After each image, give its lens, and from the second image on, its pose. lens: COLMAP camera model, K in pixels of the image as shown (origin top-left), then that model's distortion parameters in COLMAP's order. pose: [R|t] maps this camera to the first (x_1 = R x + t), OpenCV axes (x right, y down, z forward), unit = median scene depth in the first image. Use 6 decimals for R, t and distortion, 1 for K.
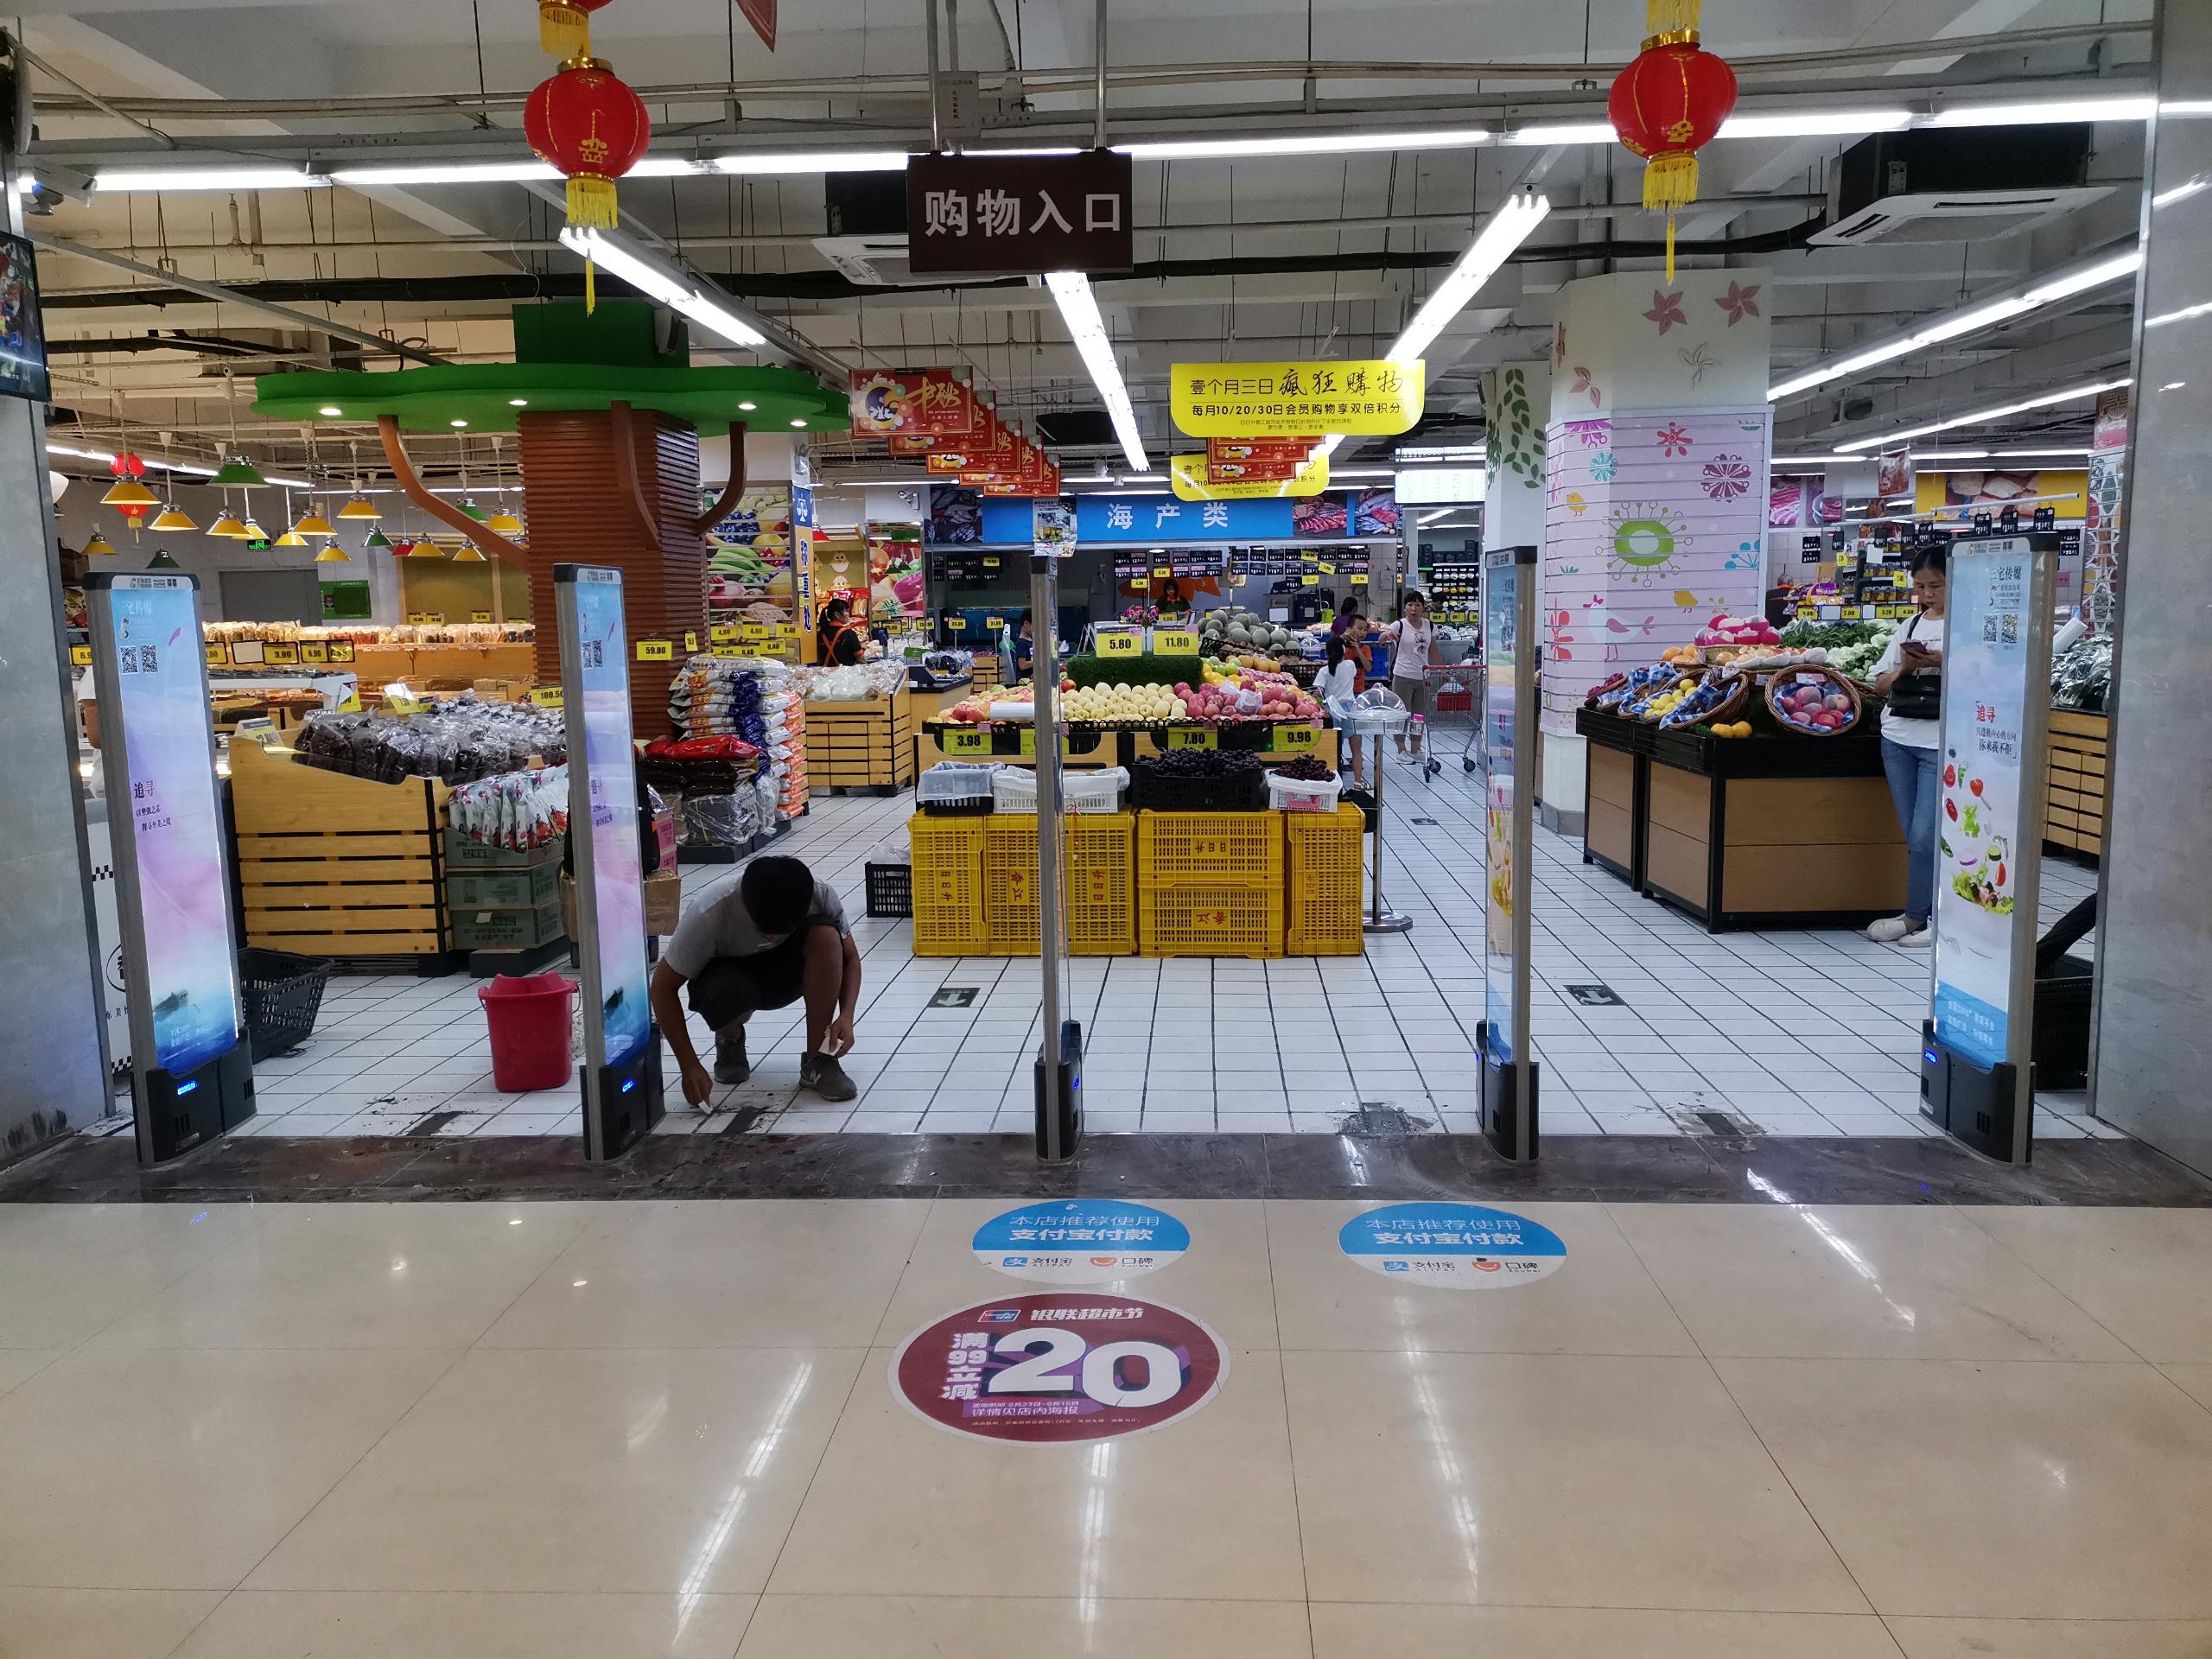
lens RADIAL K [[1642.4, 0, 1106.0], [0, 1642.4, 829.5], [0, 0, 1]] dist [0.056677, -0.034704]
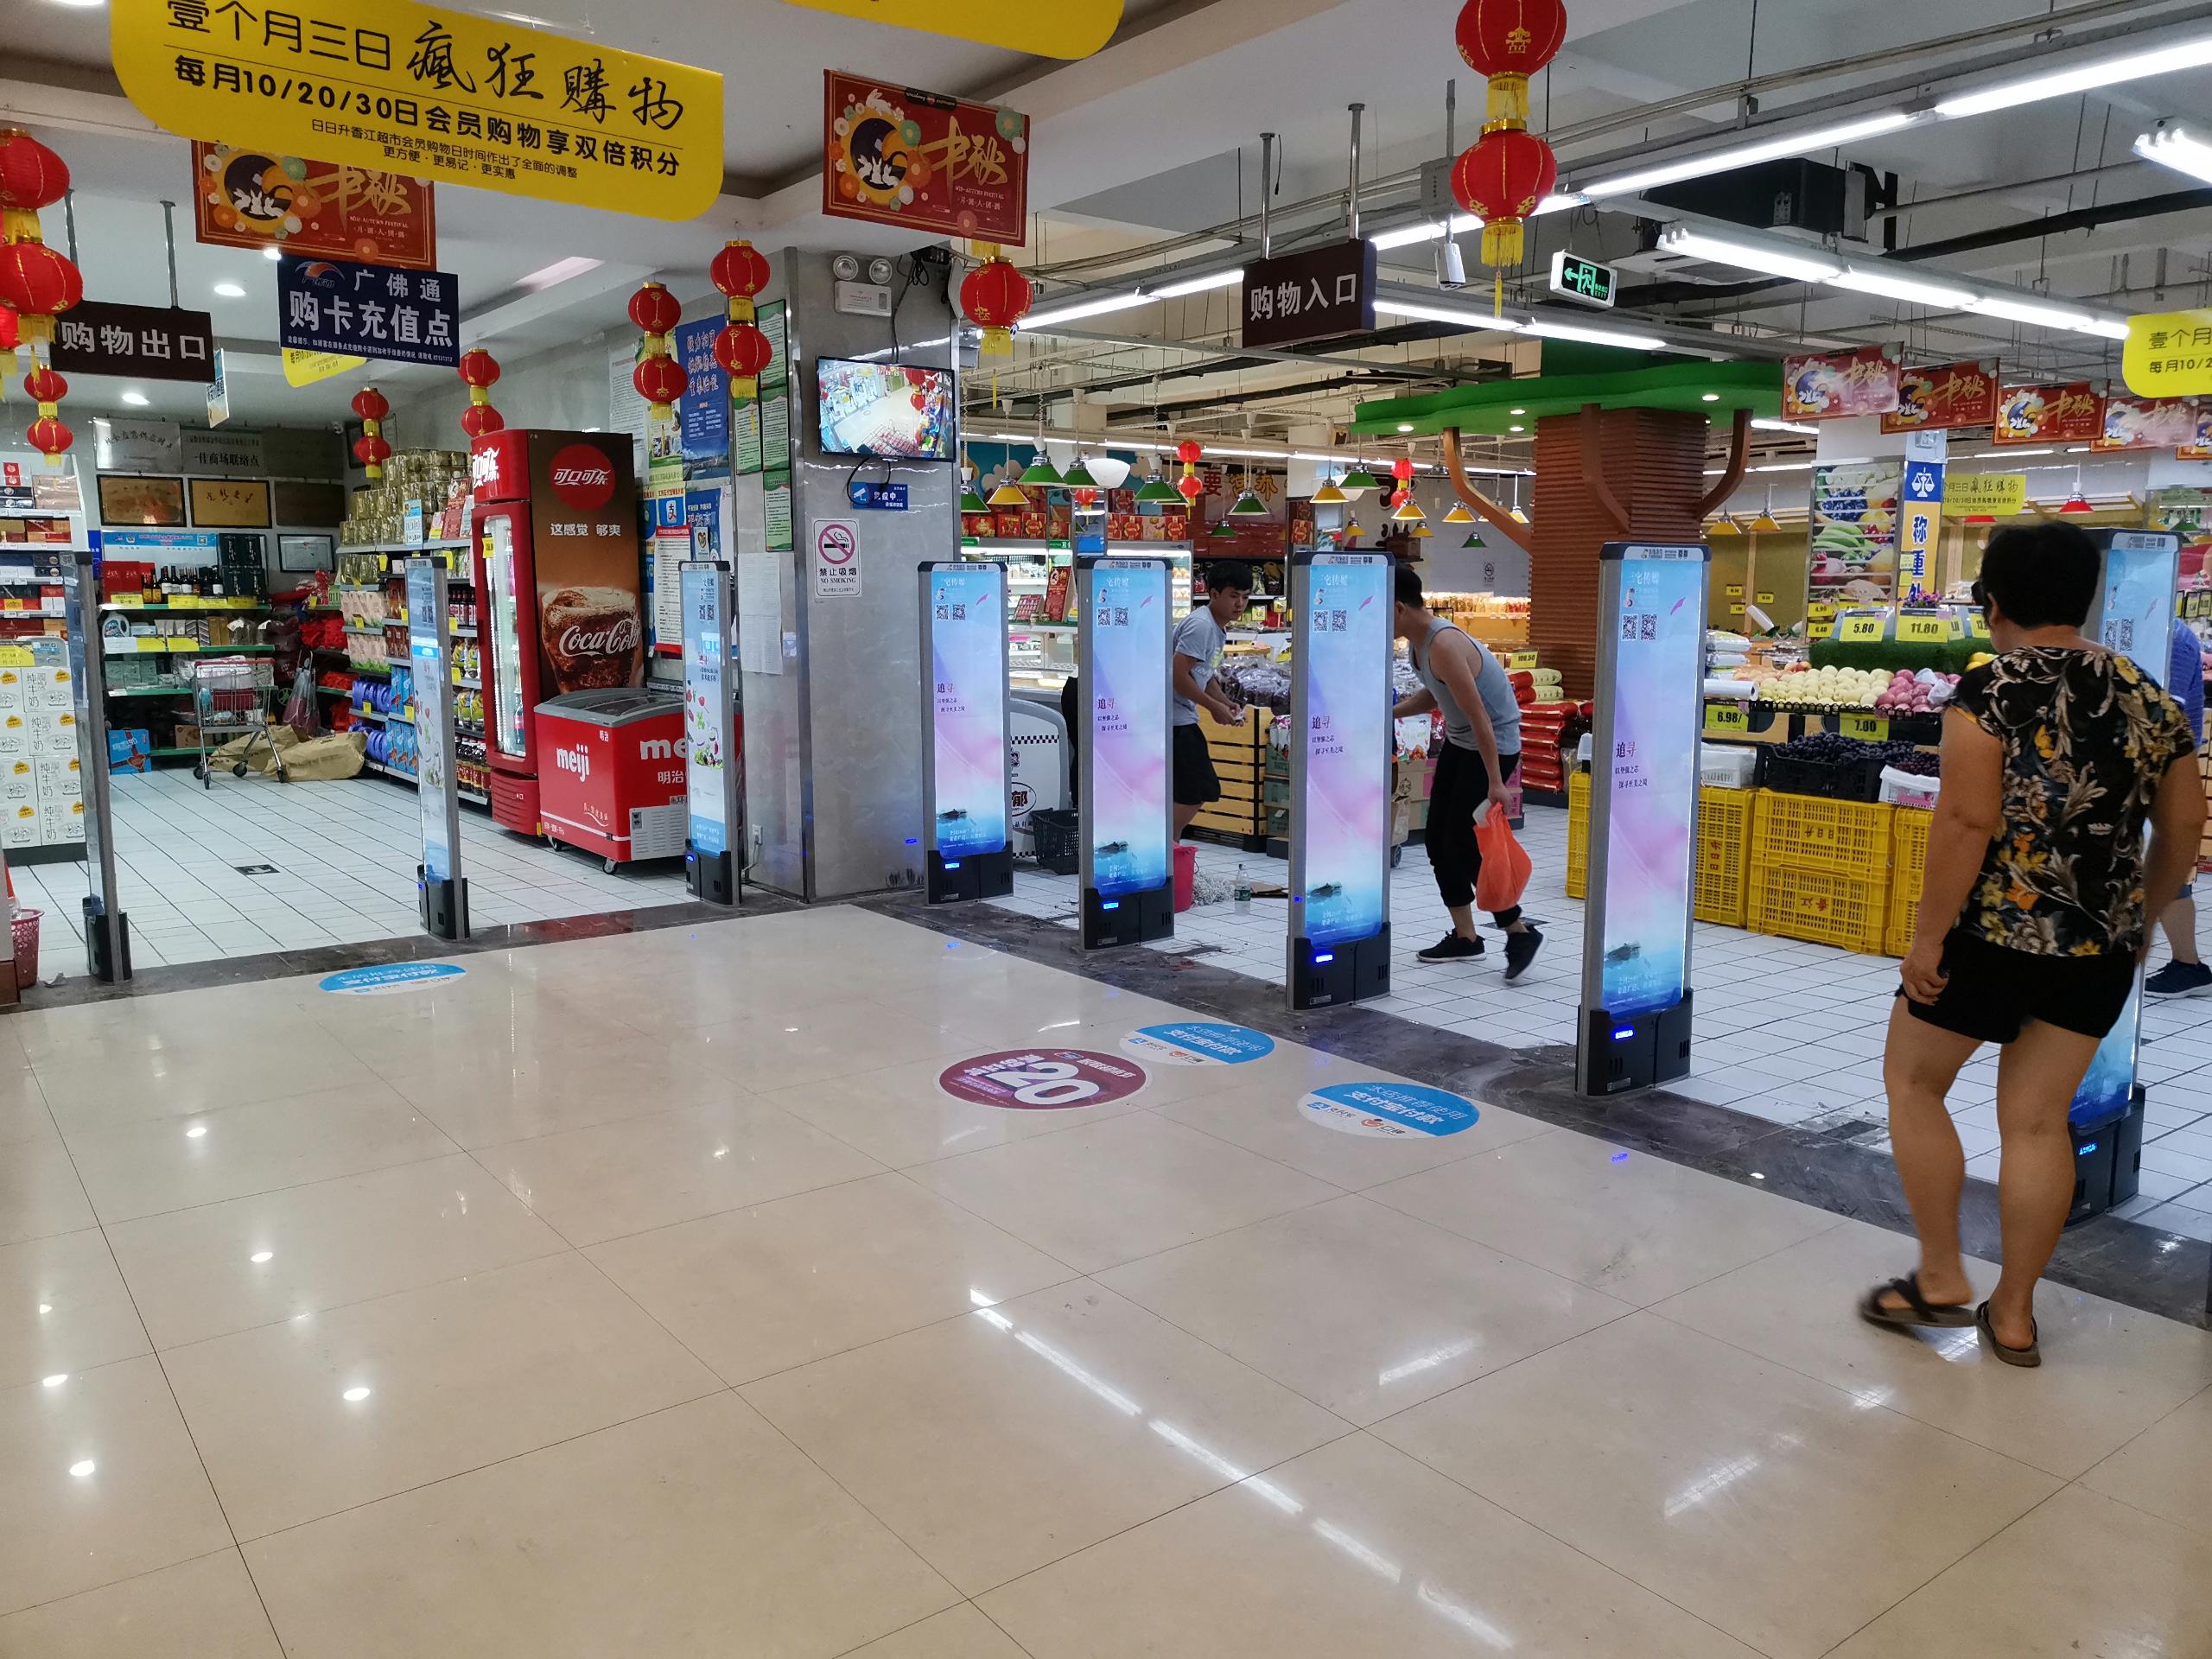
lens RADIAL K [[1642.4, 0, 1106.0], [0, 1642.4, 829.5], [0, 0, 1]] dist [0.056677, -0.034704]
pose [[0.650671, 0.128914, -0.748337, 0.545557], [-0.116201, 0.990781, 0.069644, -0.011165], [0.750416, 0.041642, 0.659652, 0.007669]]
